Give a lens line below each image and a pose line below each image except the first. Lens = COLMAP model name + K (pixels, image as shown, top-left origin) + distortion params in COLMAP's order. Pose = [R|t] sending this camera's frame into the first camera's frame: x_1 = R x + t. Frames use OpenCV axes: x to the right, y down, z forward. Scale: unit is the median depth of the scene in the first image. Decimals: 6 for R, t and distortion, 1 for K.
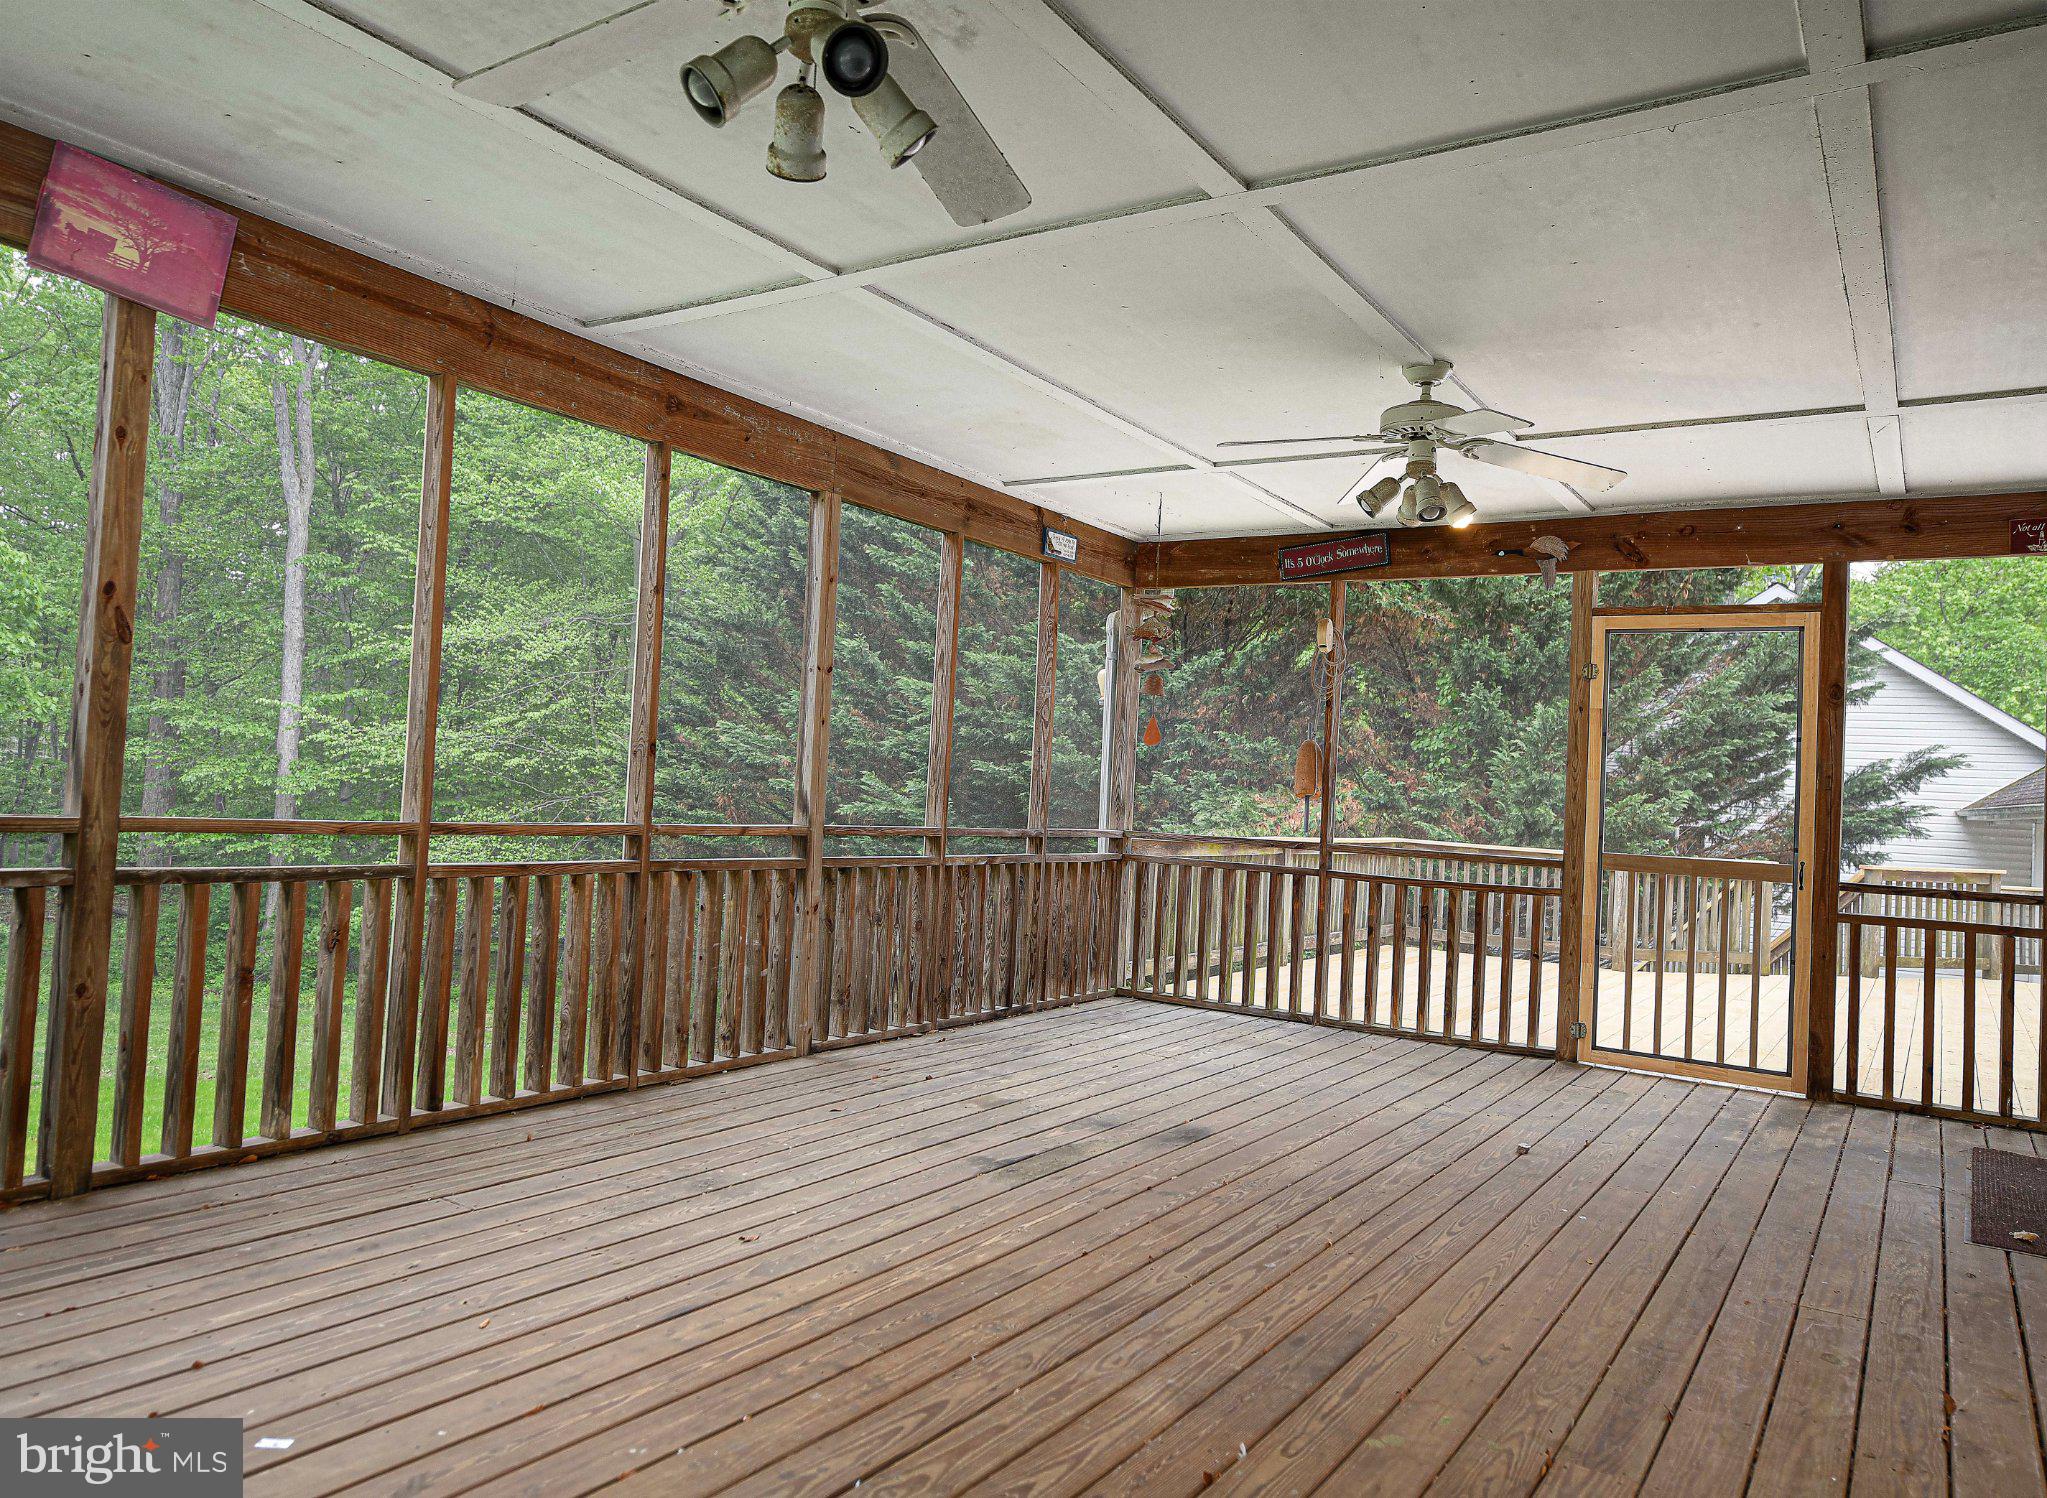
lens RADIAL K [[1384.7, 0, 1025.5], [0, 1384.7, 740.2], [0, 0, 1]] dist [-0.005542, -0.001518]
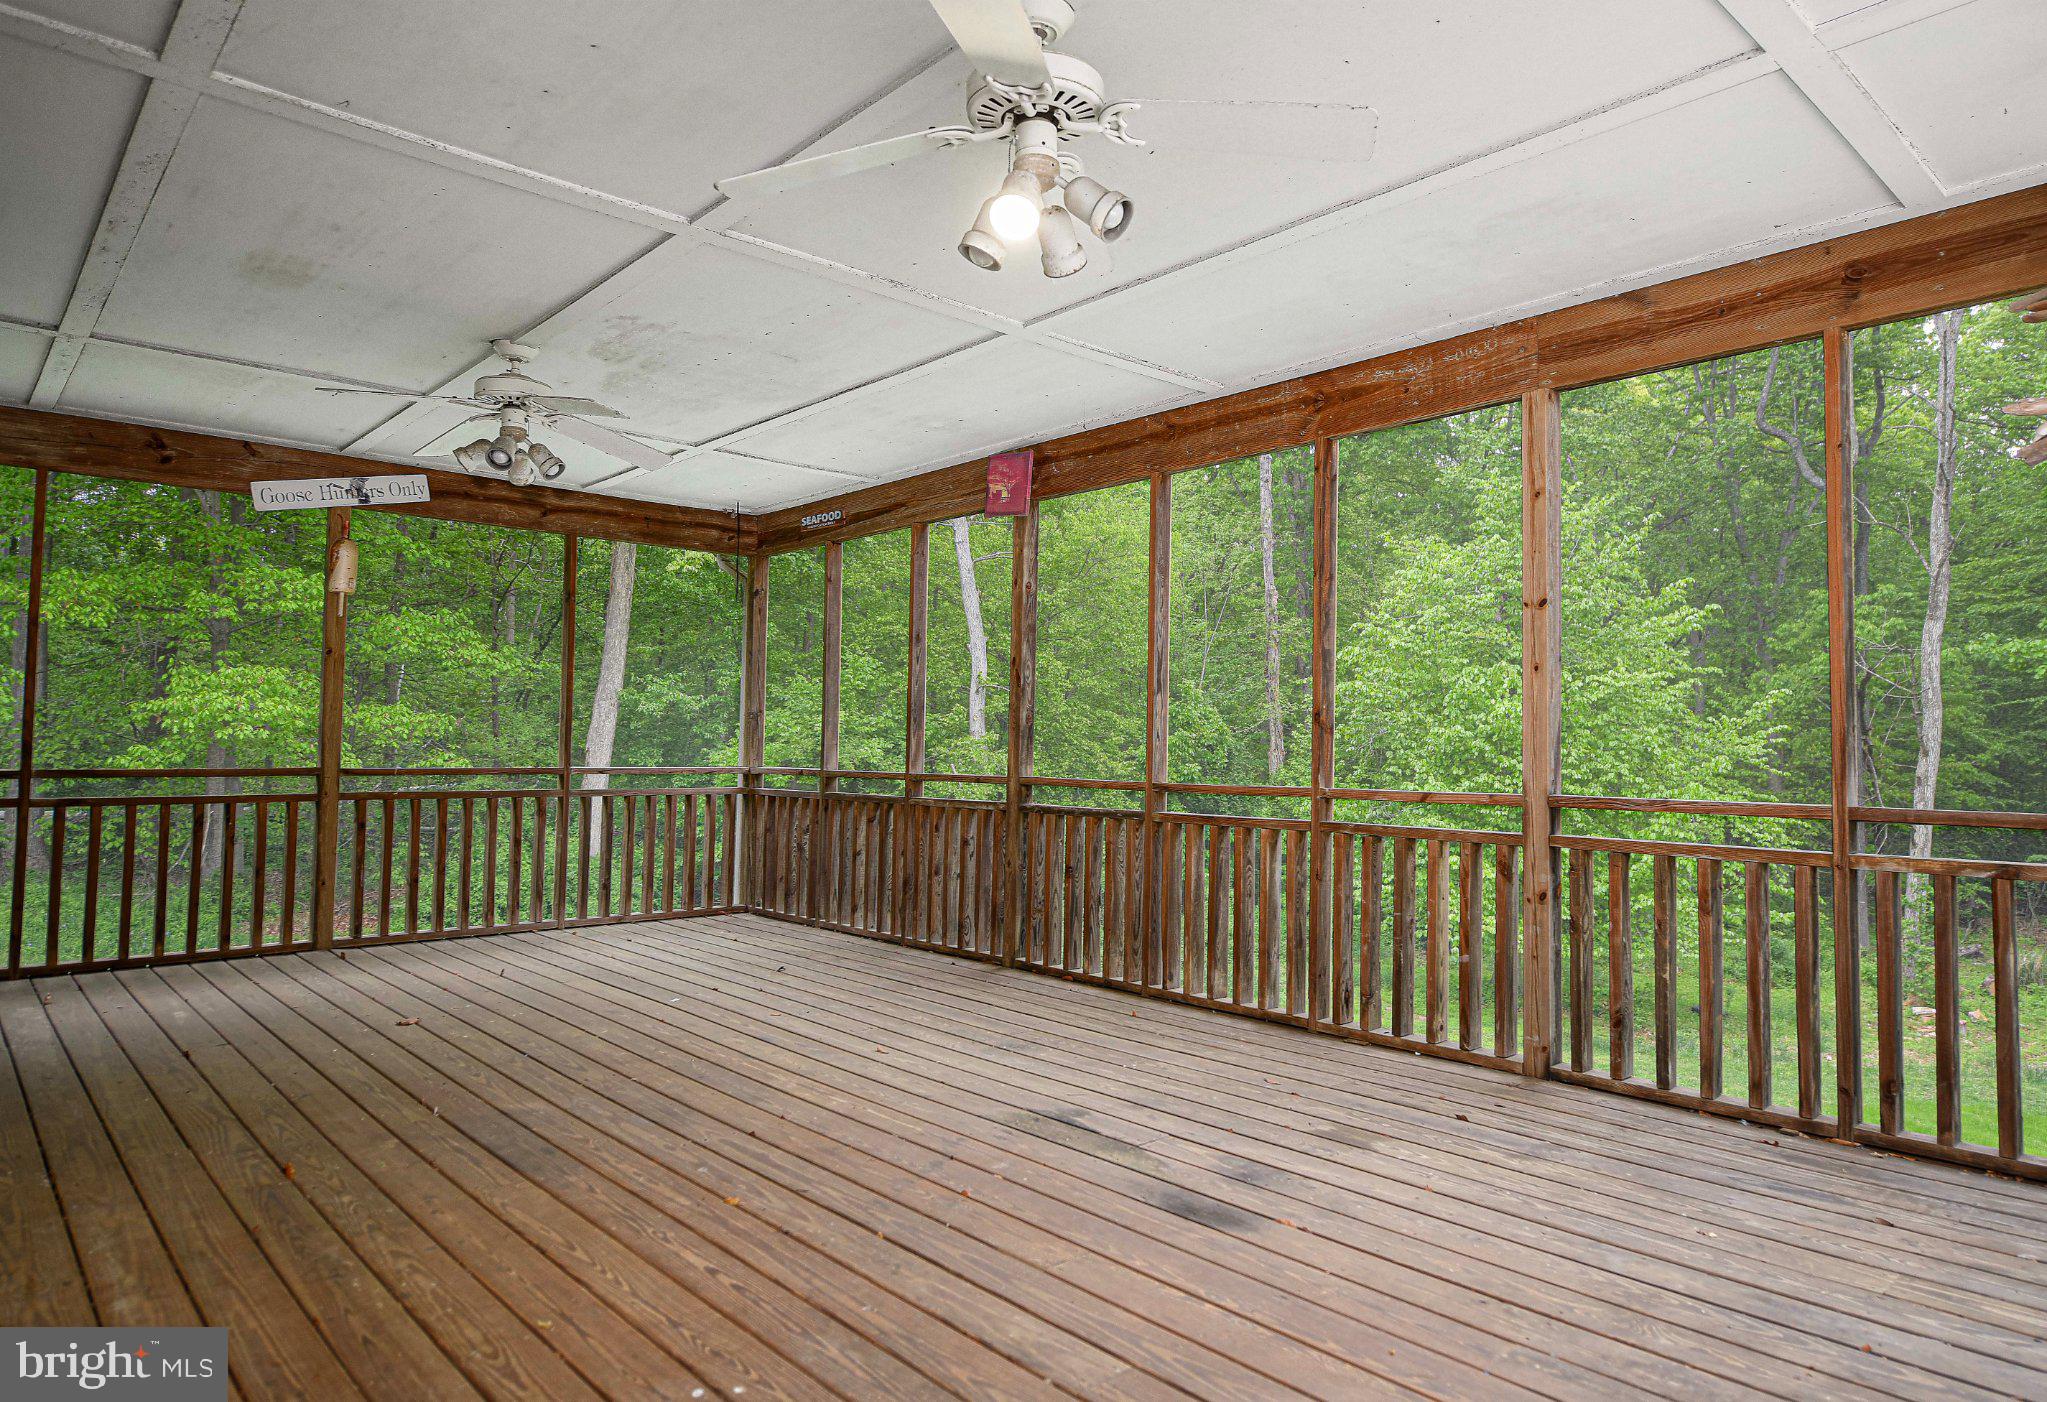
lens RADIAL K [[1236.5, 0, 1040.2], [0, 1236.5, 701.9], [0, 0, 1]] dist [0.002421, 0.001851]
pose [[-0.244980, -0.088555, -0.965475, 1.037551], [0.016163, 0.995309, -0.095392, 0.117775], [0.969393, -0.038974, -0.242399, 1.468047]]
